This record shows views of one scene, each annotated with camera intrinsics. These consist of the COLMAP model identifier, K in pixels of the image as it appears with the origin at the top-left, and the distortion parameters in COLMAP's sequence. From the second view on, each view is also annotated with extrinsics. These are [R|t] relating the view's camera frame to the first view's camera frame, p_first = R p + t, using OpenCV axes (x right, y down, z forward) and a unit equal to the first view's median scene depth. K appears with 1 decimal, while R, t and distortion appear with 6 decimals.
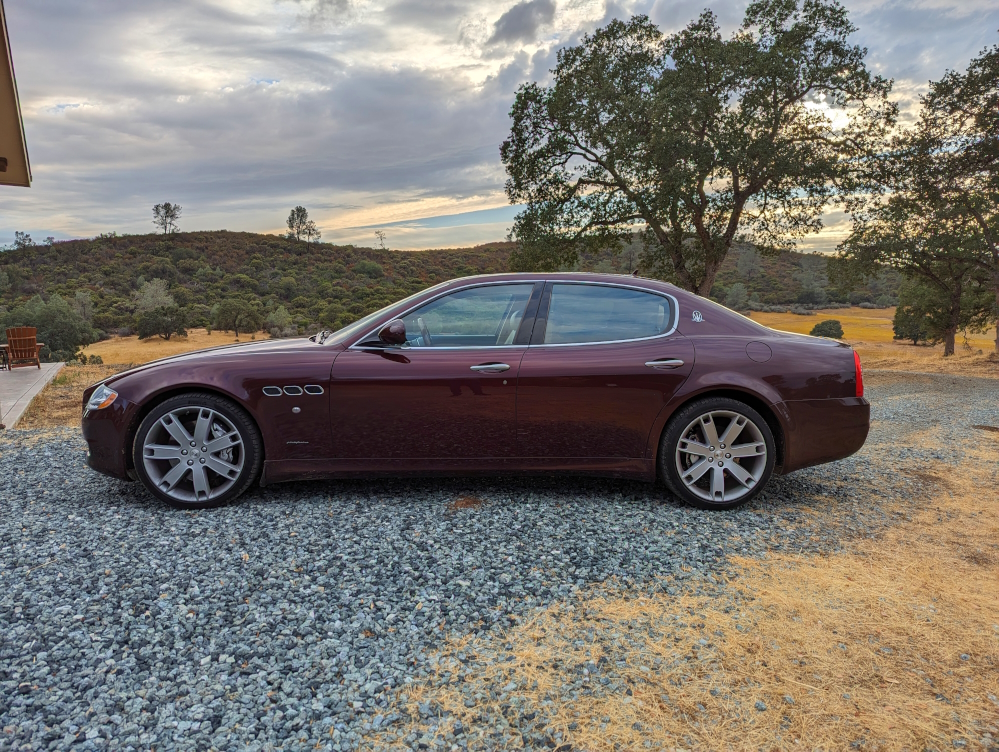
lens RADIAL K [[706.0, 0, 501.1], [0, 706.0, 363.4], [0, 0, 1]] dist [0.070408, -0.060682]
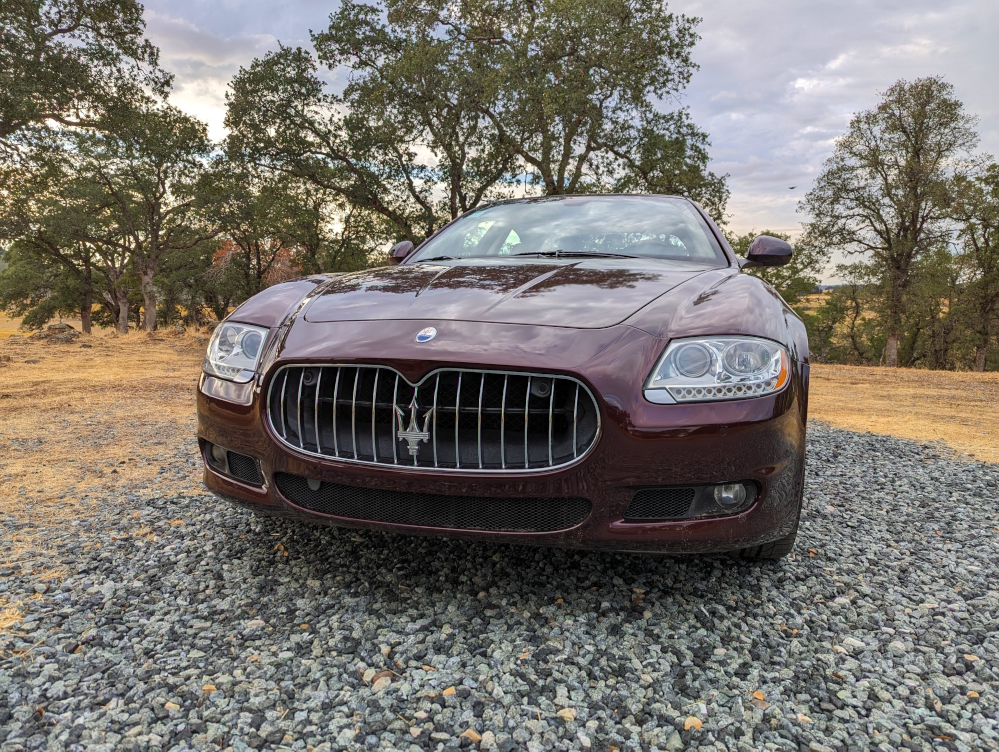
lens RADIAL K [[706.8, 0, 494.7], [0, 706.8, 369.6], [0, 0, 1]] dist [0.064559, -0.055229]
pose [[0.330213, -0.088802, 0.939720, -0.932639], [0.068950, 0.995174, 0.069814, 0.010248], [-0.941385, 0.041741, 0.334742, 0.937114]]
